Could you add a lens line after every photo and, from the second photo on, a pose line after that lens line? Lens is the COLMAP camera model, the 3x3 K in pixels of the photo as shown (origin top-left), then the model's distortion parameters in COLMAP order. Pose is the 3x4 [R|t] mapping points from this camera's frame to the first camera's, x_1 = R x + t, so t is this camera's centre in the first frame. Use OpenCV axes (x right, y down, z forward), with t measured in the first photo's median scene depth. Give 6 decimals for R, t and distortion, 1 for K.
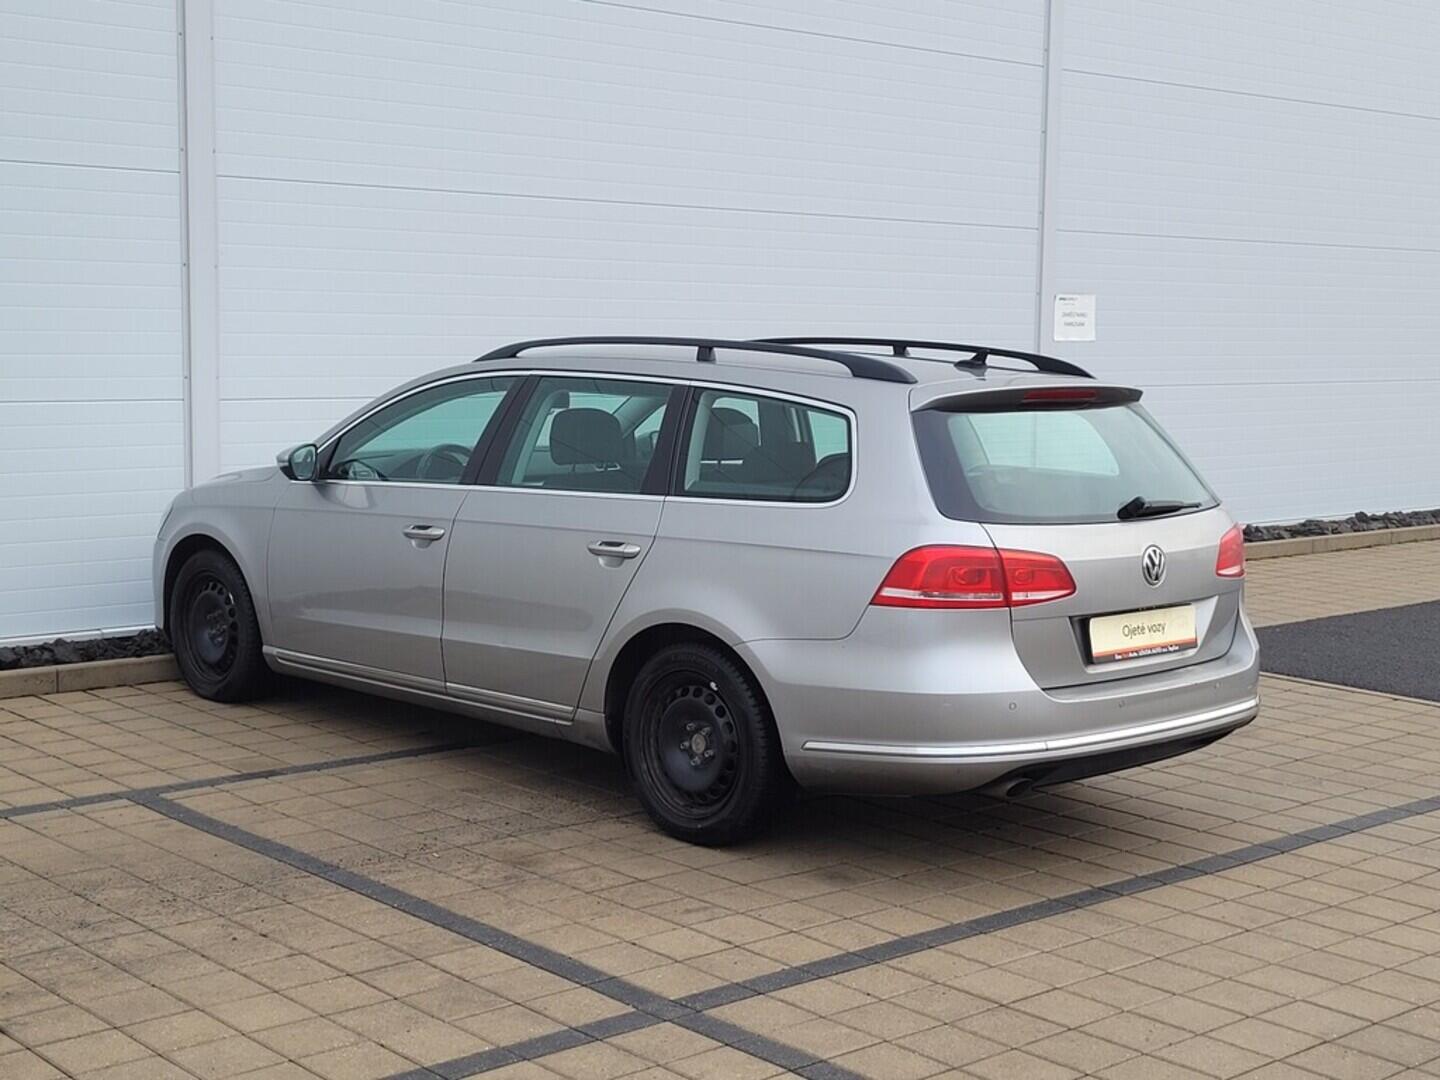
lens RADIAL K [[1100.3, 0, 729.3], [0, 1100.3, 531.8], [0, 0, 1]] dist [0.028216, -0.011515]
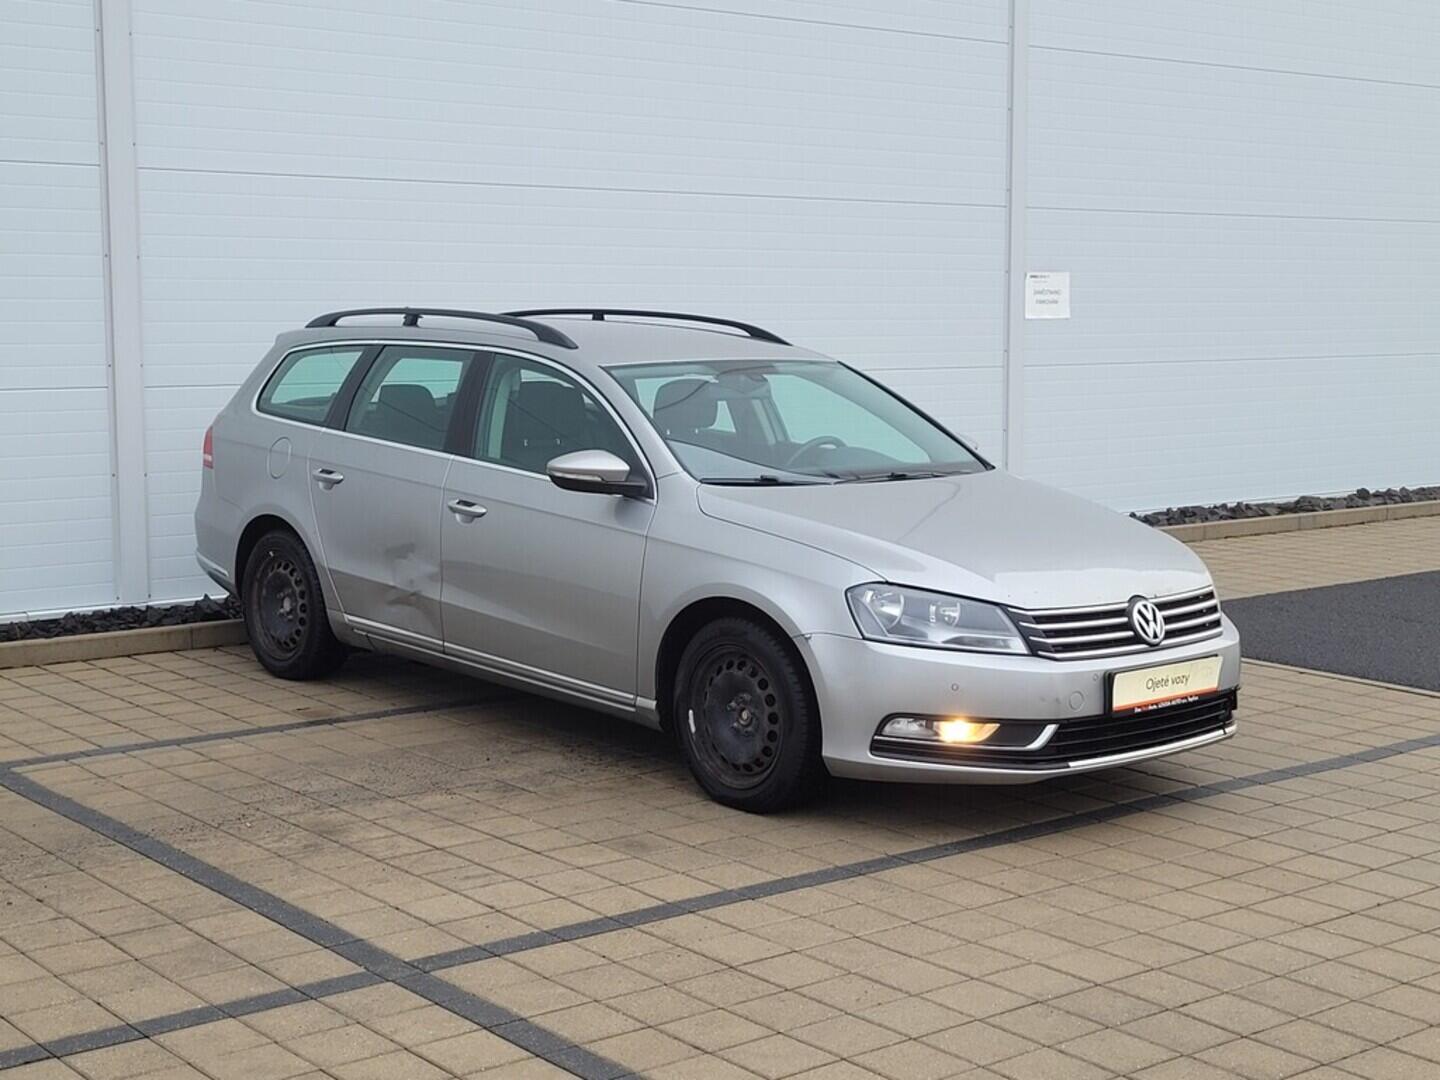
lens RADIAL K [[1100.3, 0, 752.6], [0, 1100.3, 520.6], [0, 0, 1]] dist [0.028216, -0.011515]
pose [[0.999215, -0.010275, -0.038255, 0.272277], [0.010292, 0.999947, 0.000248, 0.018539], [0.038250, -0.000641, 0.999268, -0.004376]]
